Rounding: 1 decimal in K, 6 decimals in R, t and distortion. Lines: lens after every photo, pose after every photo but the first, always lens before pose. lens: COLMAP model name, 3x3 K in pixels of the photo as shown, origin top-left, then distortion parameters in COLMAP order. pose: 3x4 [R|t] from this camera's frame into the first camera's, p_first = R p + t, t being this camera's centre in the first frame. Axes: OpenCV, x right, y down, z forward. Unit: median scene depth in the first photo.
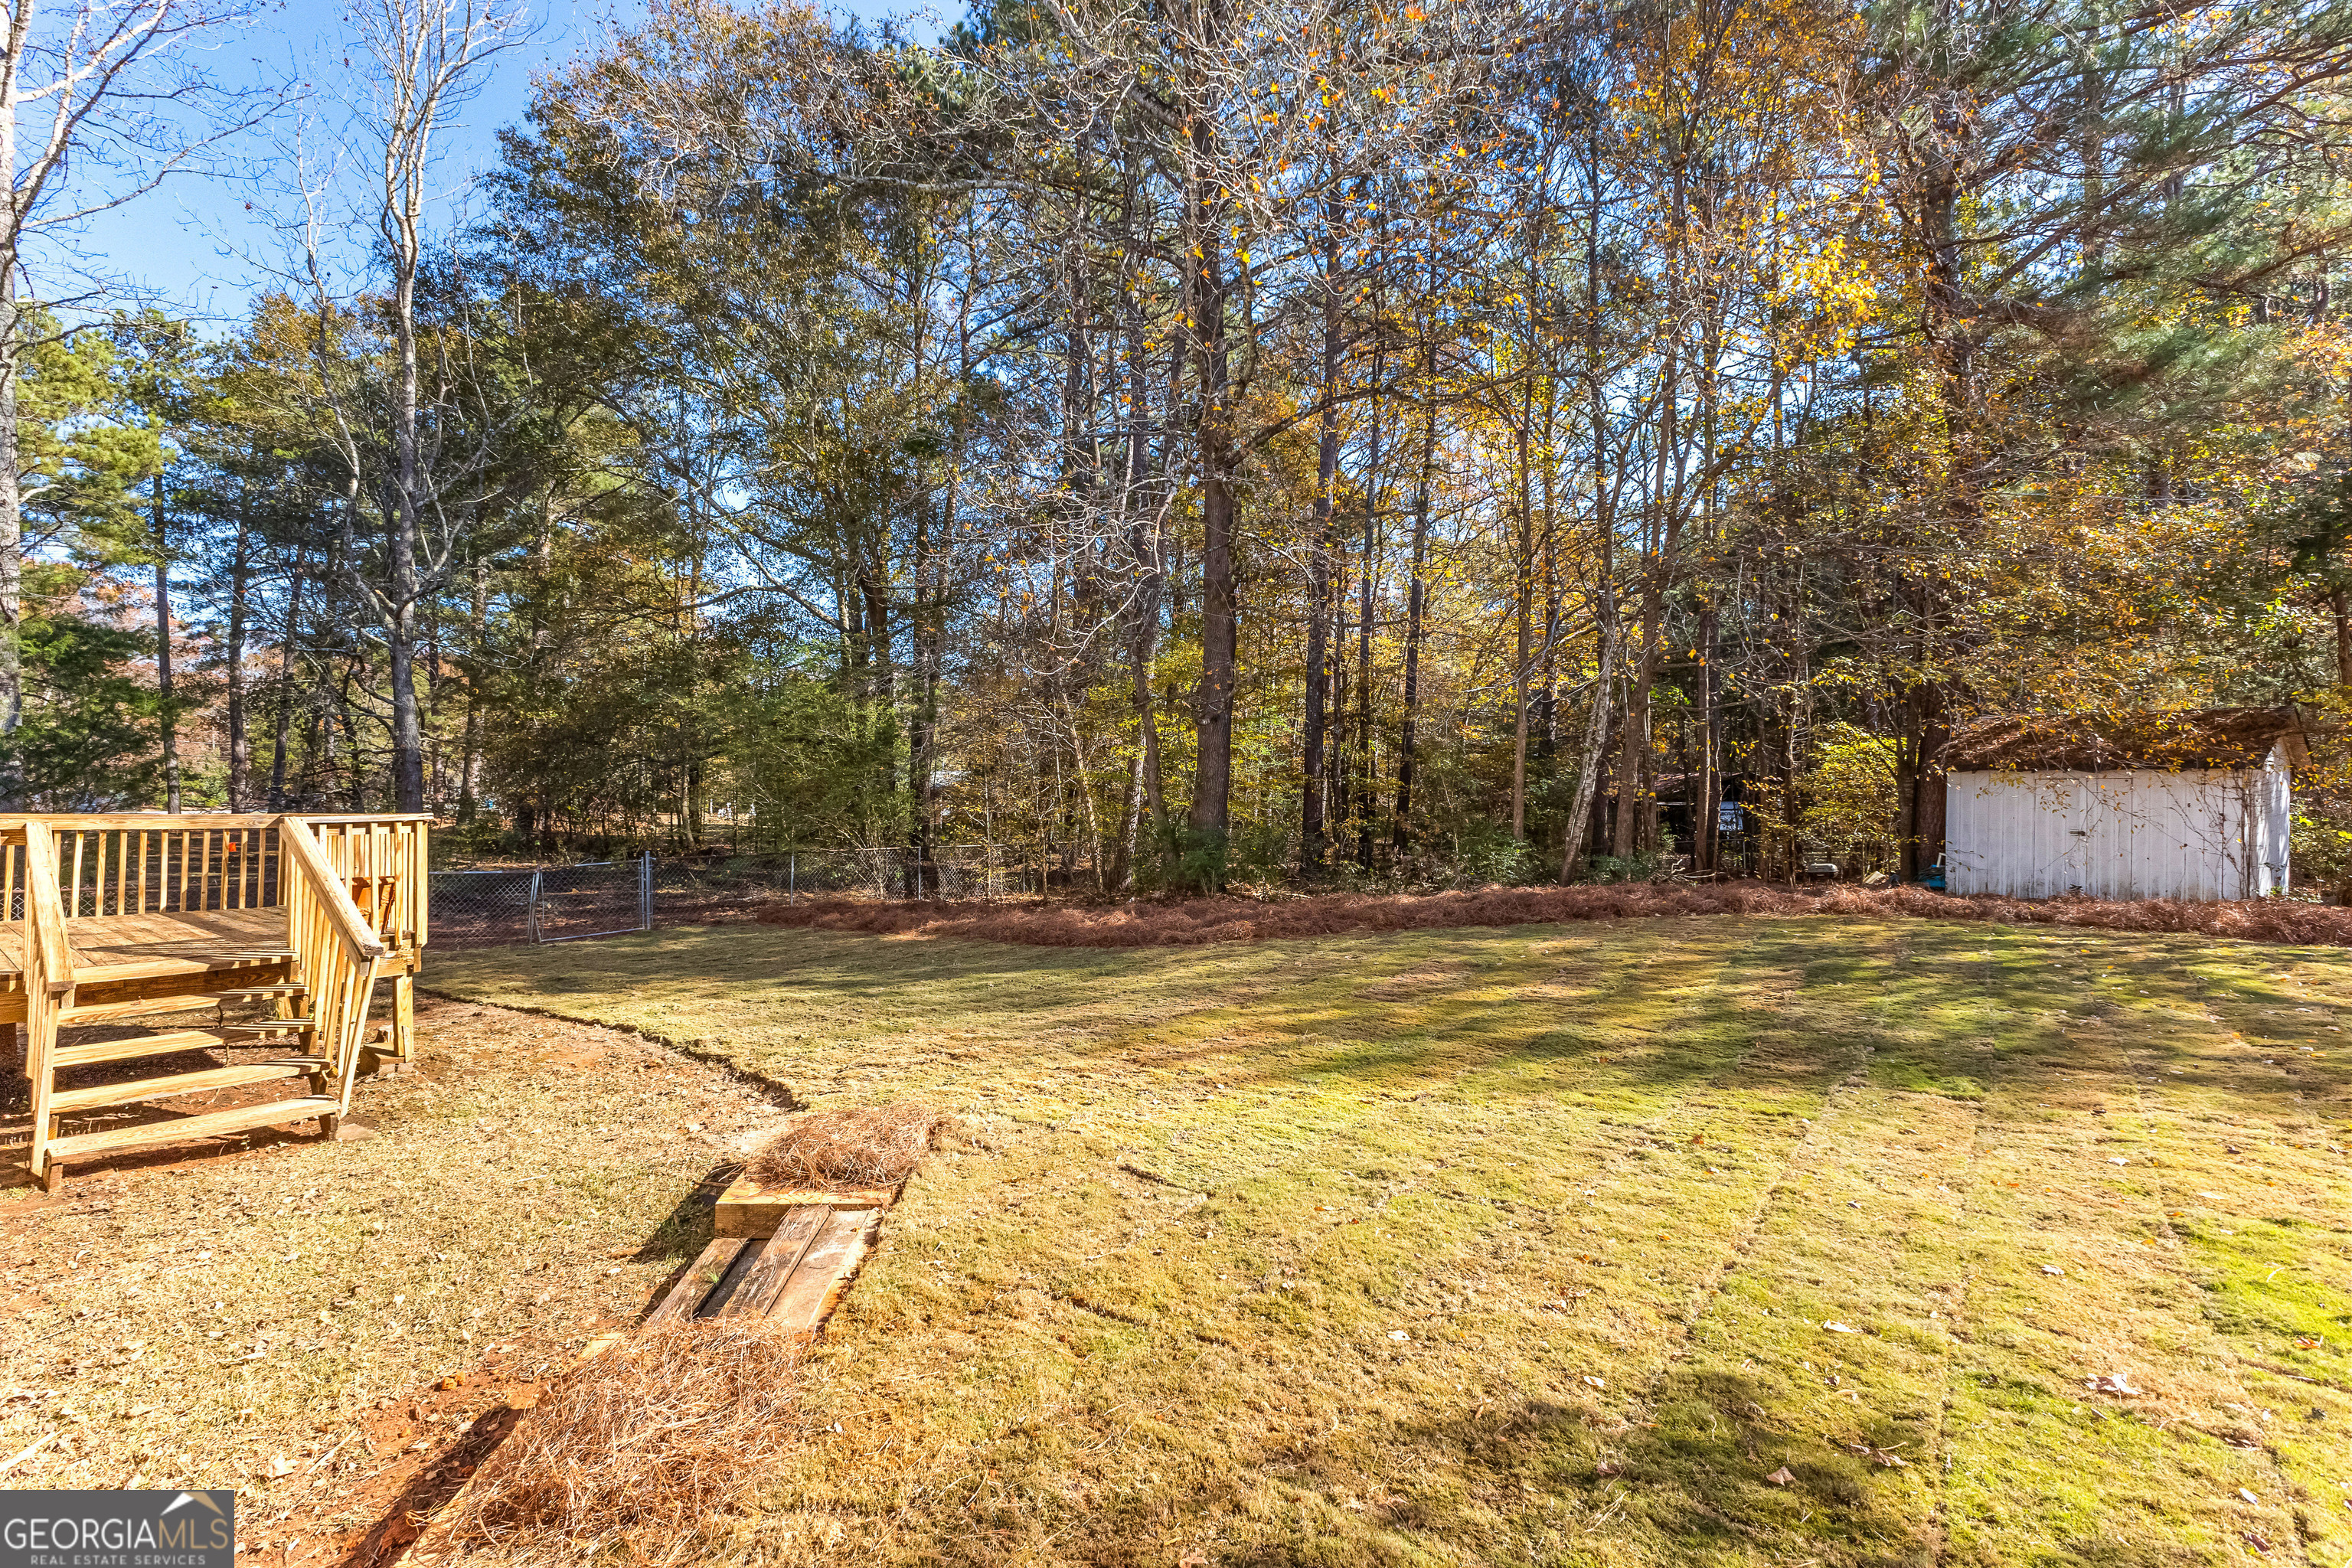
lens RADIAL K [[1010.7, 0, 1172.9], [0, 1010.7, 774.5], [0, 0, 1]] dist [-0.000095, 0.000929]
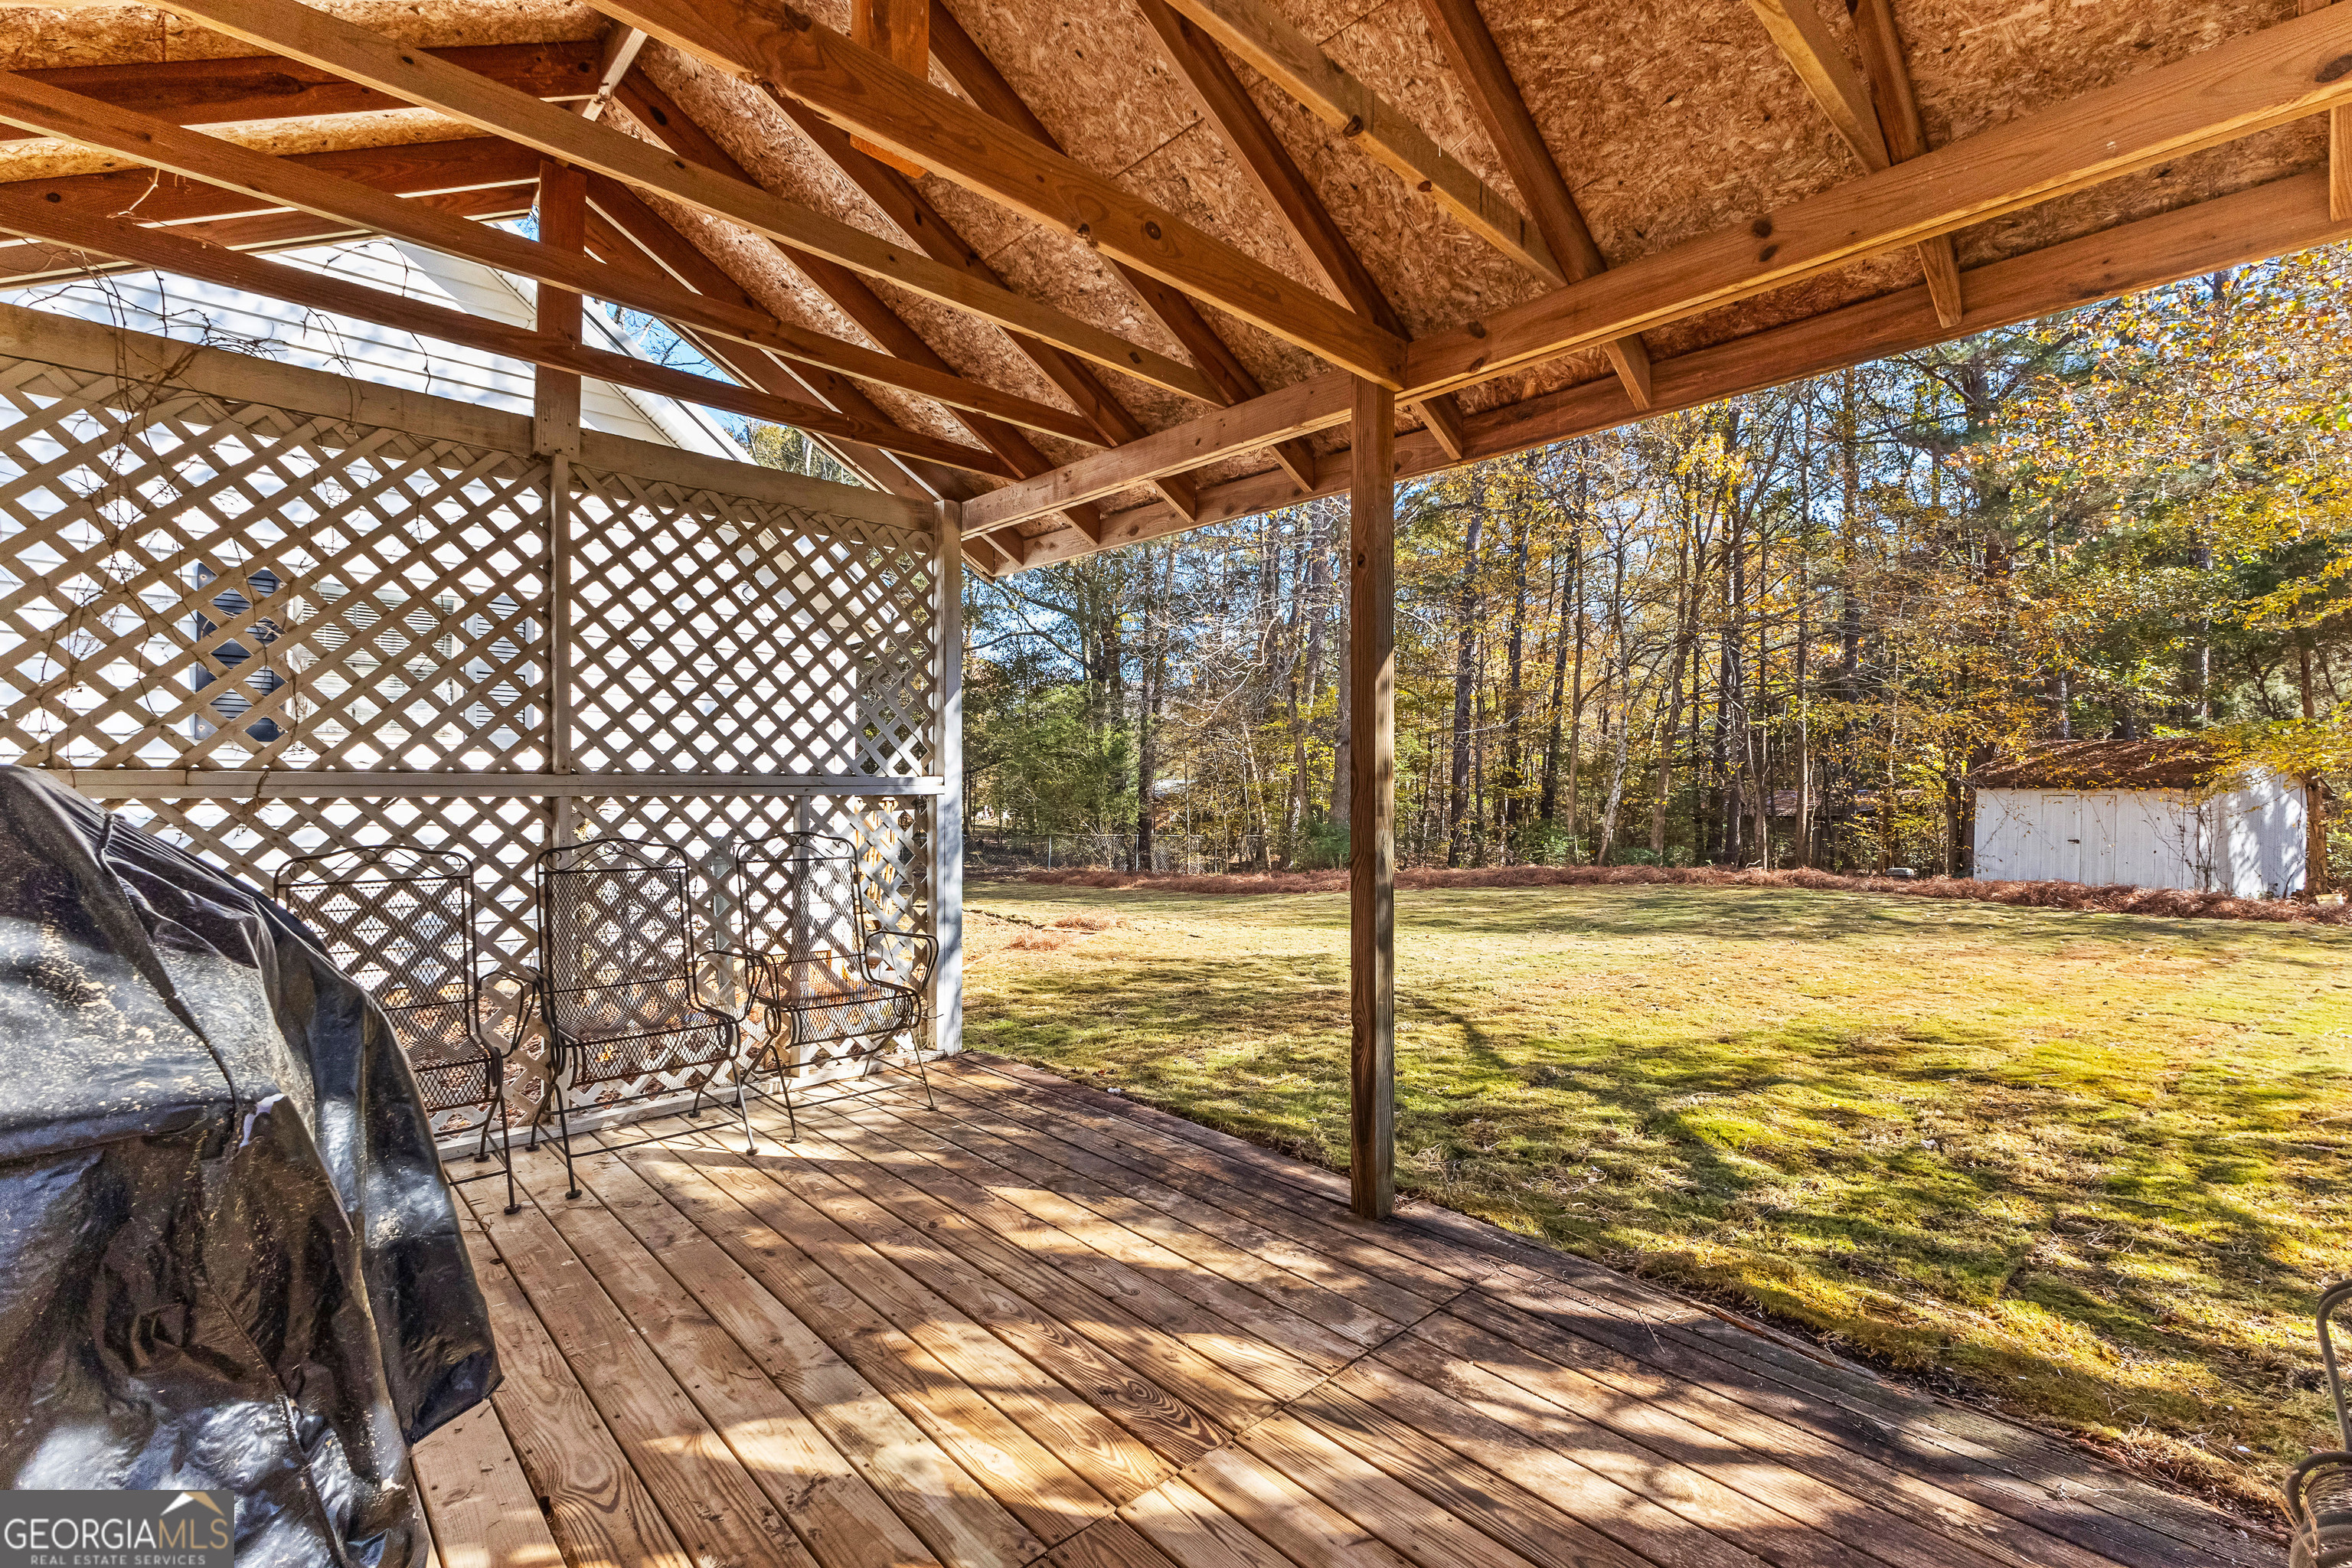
lens RADIAL K [[1010.7, 0, 1177.1], [0, 1010.7, 785.8], [0, 0, 1]] dist [-0.000095, 0.000929]
pose [[0.975185, 0.011564, -0.221088, 0.091321], [-0.011559, 0.999932, 0.001320, 0.002298], [0.221089, 0.001269, 0.975253, -0.284776]]
